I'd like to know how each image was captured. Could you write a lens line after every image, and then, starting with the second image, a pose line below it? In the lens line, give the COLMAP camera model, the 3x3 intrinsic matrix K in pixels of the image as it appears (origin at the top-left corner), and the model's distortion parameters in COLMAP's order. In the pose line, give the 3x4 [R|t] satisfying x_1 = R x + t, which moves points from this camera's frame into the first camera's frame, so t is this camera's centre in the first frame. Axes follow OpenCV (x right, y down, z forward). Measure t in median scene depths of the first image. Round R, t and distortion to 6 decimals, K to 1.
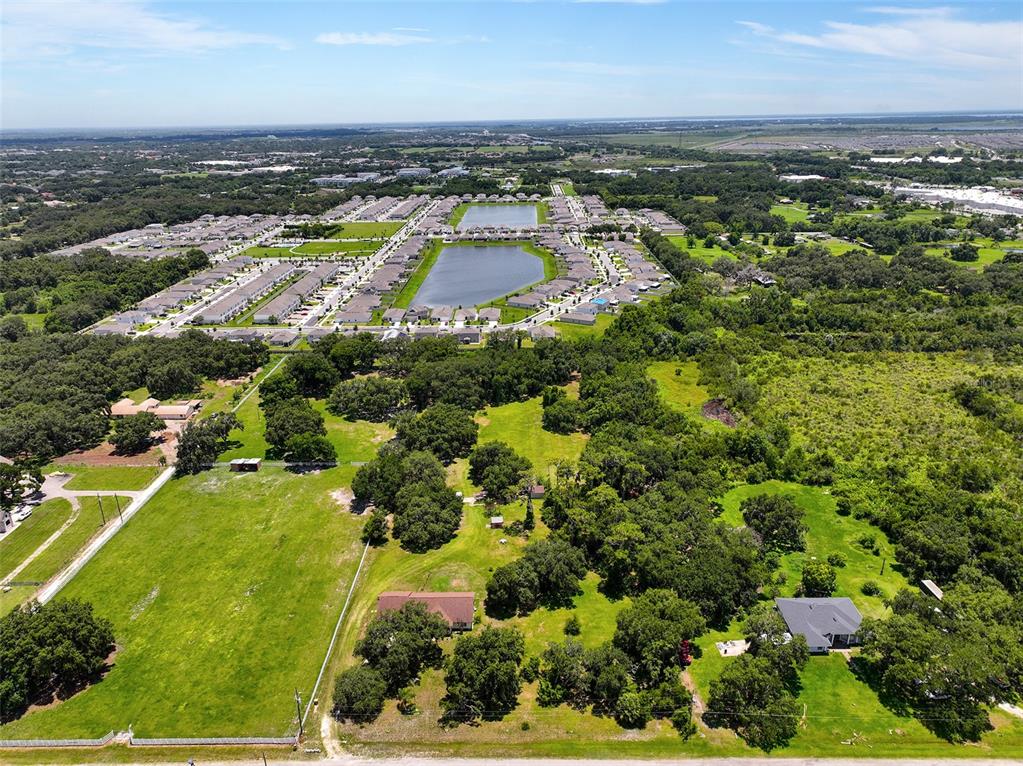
lens RADIAL K [[717.5, 0, 511.5], [0, 717.5, 383.0], [0, 0, 1]] dist [0.004524, 0.012003]
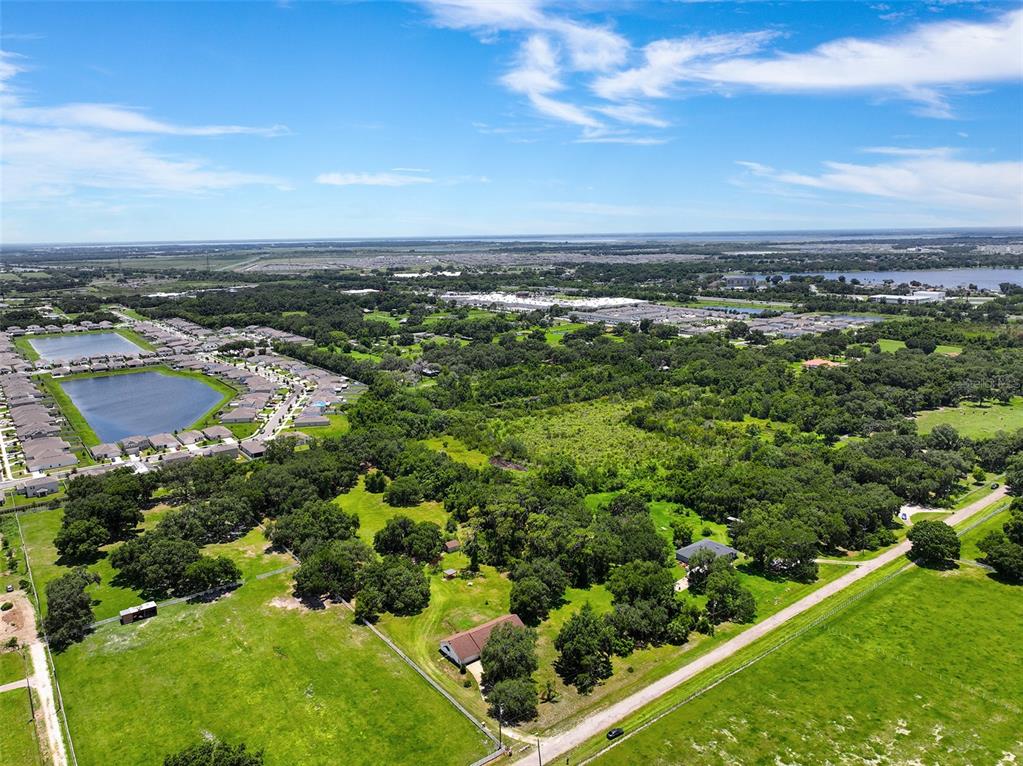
lens RADIAL K [[717.5, 0, 511.5], [0, 717.5, 383.0], [0, 0, 1]] dist [0.004524, 0.012003]
pose [[0.788420, -0.122384, 0.602841, -0.494500], [0.216873, 0.972384, -0.086230, 0.014930], [-0.575639, 0.198725, 0.793188, -0.019815]]
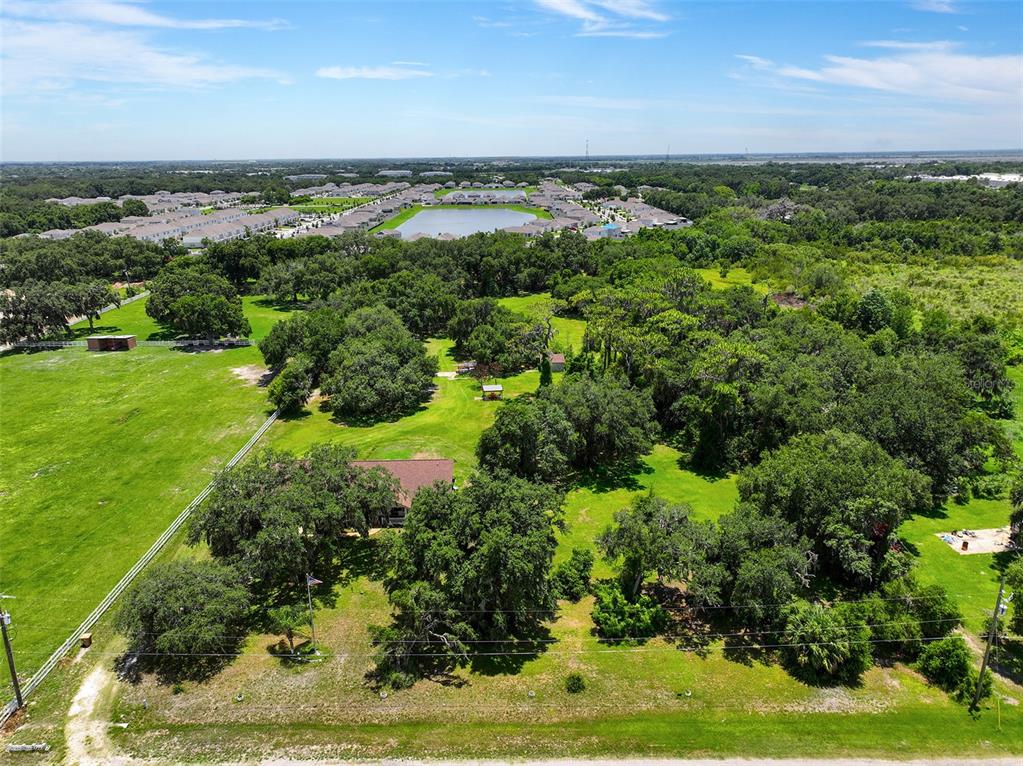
lens RADIAL K [[717.5, 0, 511.5], [0, 717.5, 383.0], [0, 0, 1]] dist [0.004524, 0.012003]
pose [[0.999741, -0.001037, 0.022735, -0.014797], [0.002140, 0.998819, -0.048539, 0.179517], [-0.022658, 0.048575, 0.998562, 0.320019]]
